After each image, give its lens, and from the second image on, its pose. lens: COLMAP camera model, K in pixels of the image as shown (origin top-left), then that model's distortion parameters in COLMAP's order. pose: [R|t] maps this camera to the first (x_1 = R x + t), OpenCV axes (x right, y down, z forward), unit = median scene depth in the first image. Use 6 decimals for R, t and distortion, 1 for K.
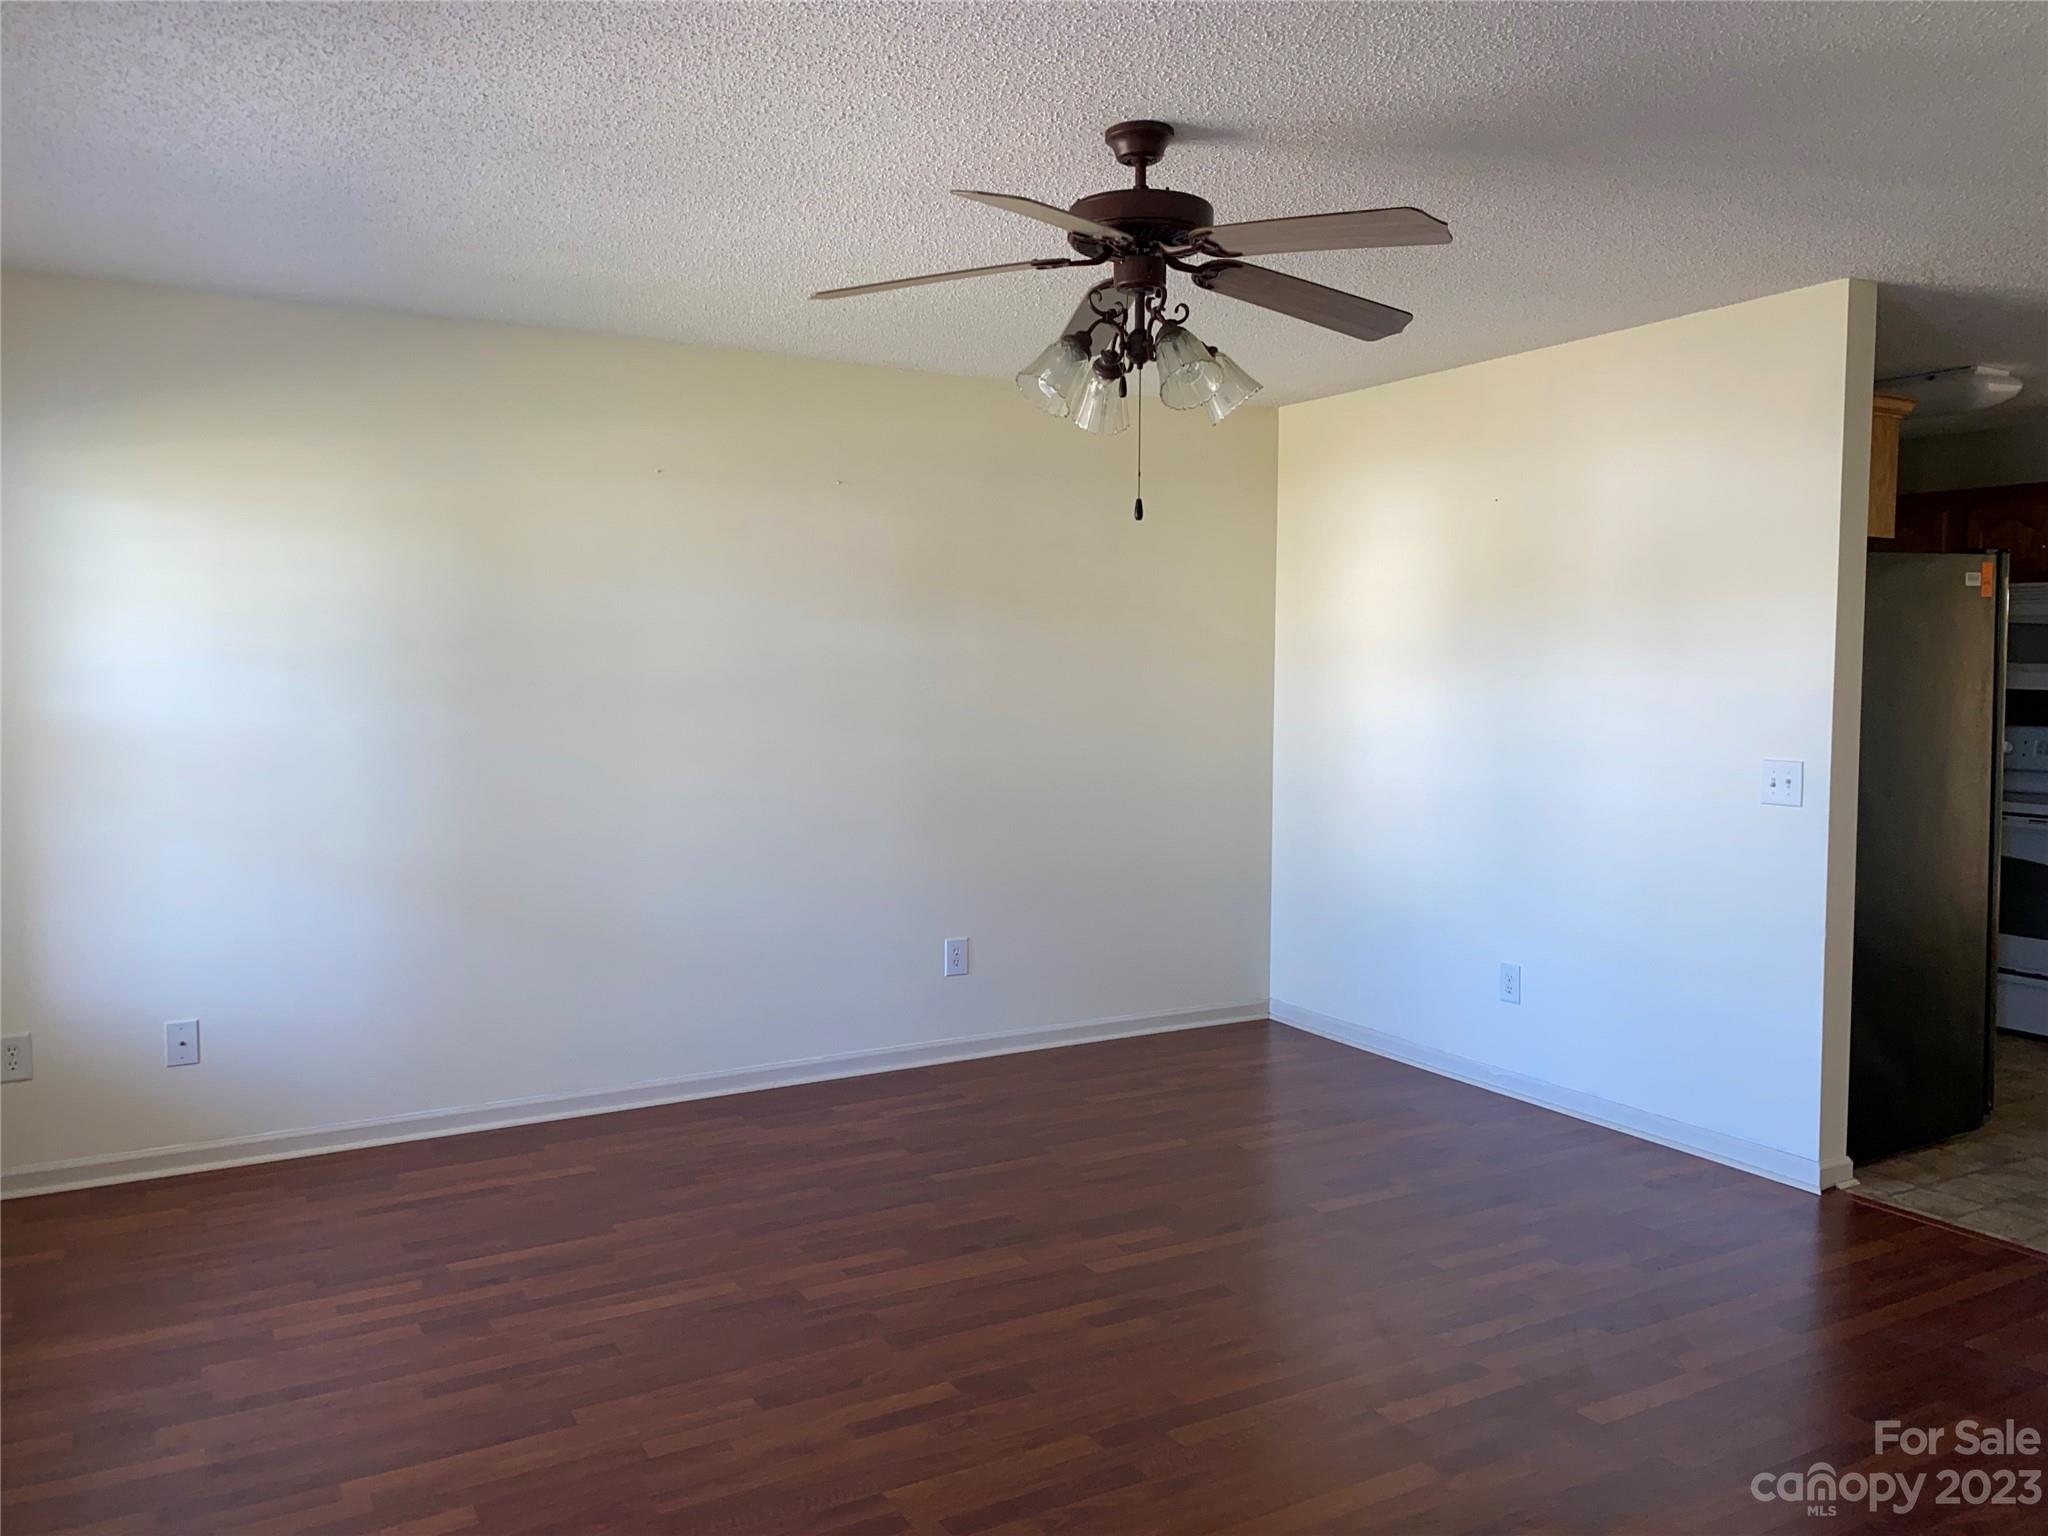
lens RADIAL K [[1567.8, 0, 1011.2], [0, 1567.8, 774.2], [0, 0, 1]] dist [0.118156, -0.208328]
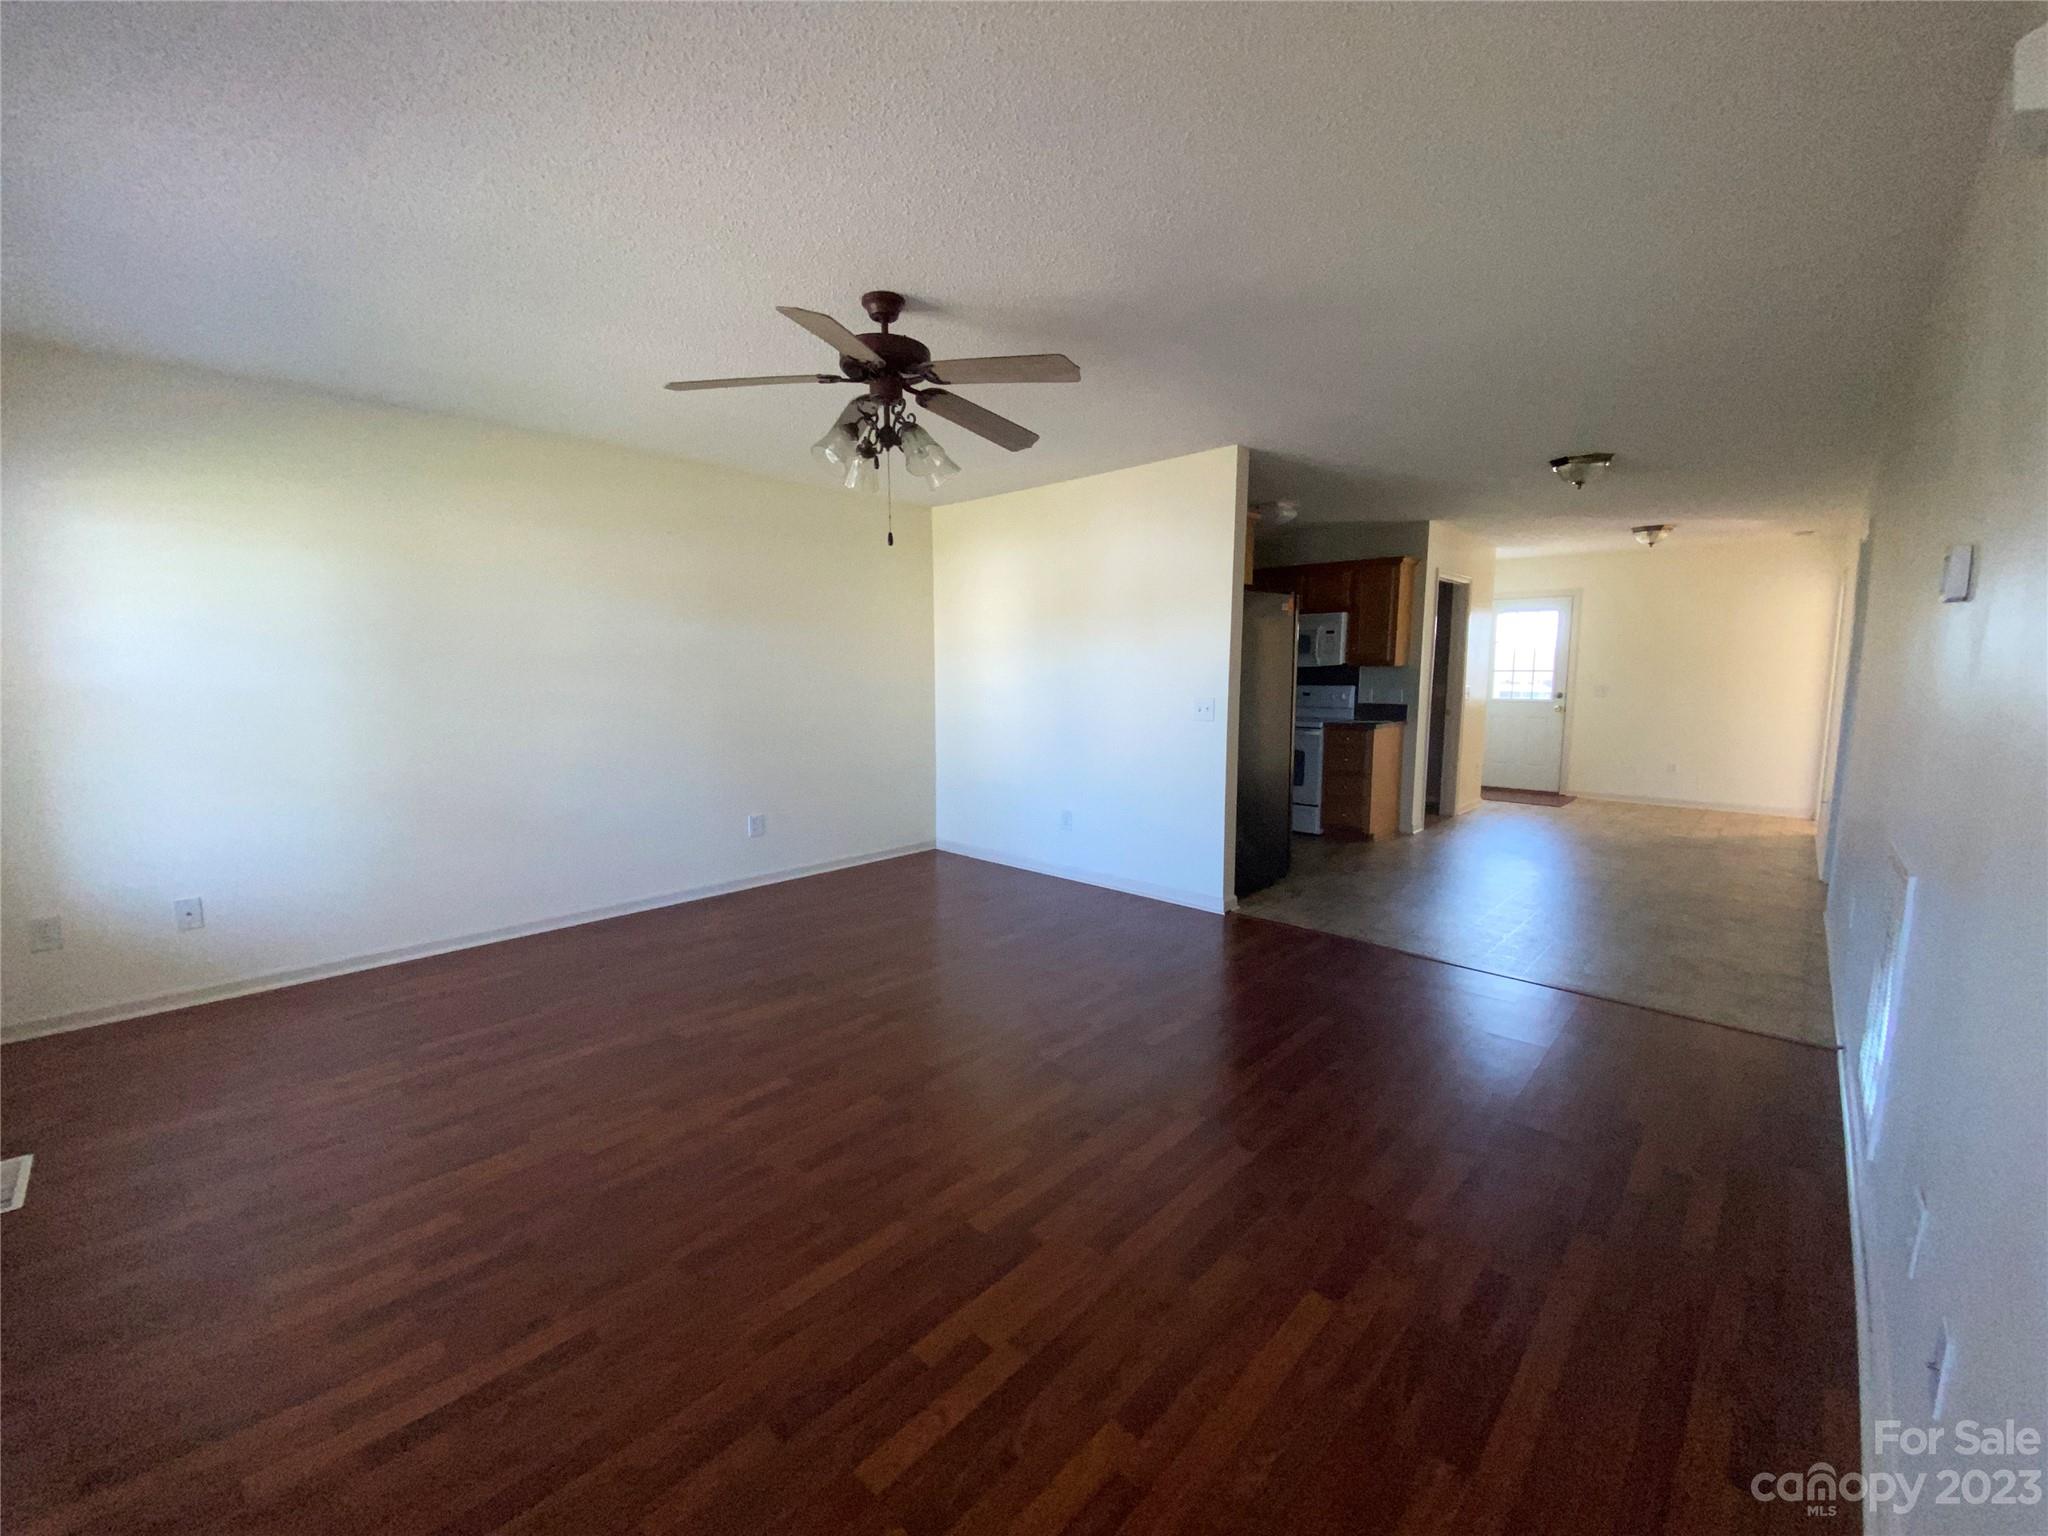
lens RADIAL K [[836.0, 0, 1025.0], [0, 836.0, 771.5], [0, 0, 1]] dist [0.043915, -0.037884]
pose [[0.952052, -0.038149, 0.303550, -0.057416], [0.021463, 0.998079, 0.058116, 0.023991], [-0.305183, -0.048815, 0.951042, 0.113928]]
